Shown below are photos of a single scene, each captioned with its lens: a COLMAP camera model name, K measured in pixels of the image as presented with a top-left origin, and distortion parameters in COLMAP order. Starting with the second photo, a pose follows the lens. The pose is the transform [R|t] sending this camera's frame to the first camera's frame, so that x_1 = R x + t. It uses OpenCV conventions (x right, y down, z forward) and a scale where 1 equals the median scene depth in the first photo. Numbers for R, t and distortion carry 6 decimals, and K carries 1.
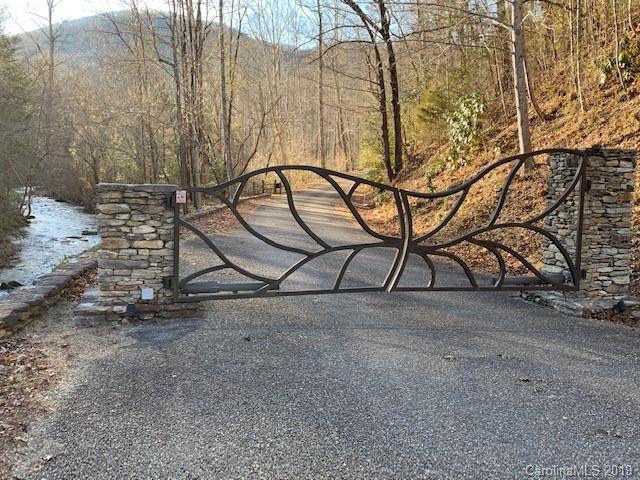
lens RADIAL K [[659.2, 0, 316.8], [0, 659.2, 240.2], [0, 0, 1]] dist [-0.012571, 0.000000]
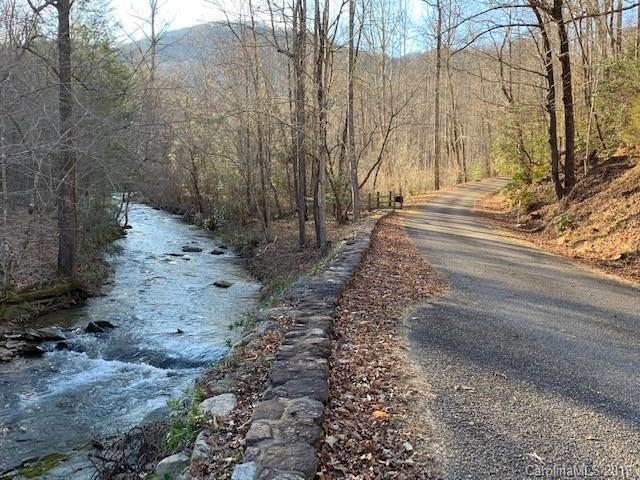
lens RADIAL K [[659.2, 0, 322.1], [0, 659.2, 238.9], [0, 0, 1]] dist [-0.012571, 0.000000]
pose [[0.992139, 0.025806, -0.122449, -0.049394], [-0.027553, 0.999541, -0.012587, -0.014672], [0.122068, 0.015862, 0.992395, 0.114302]]
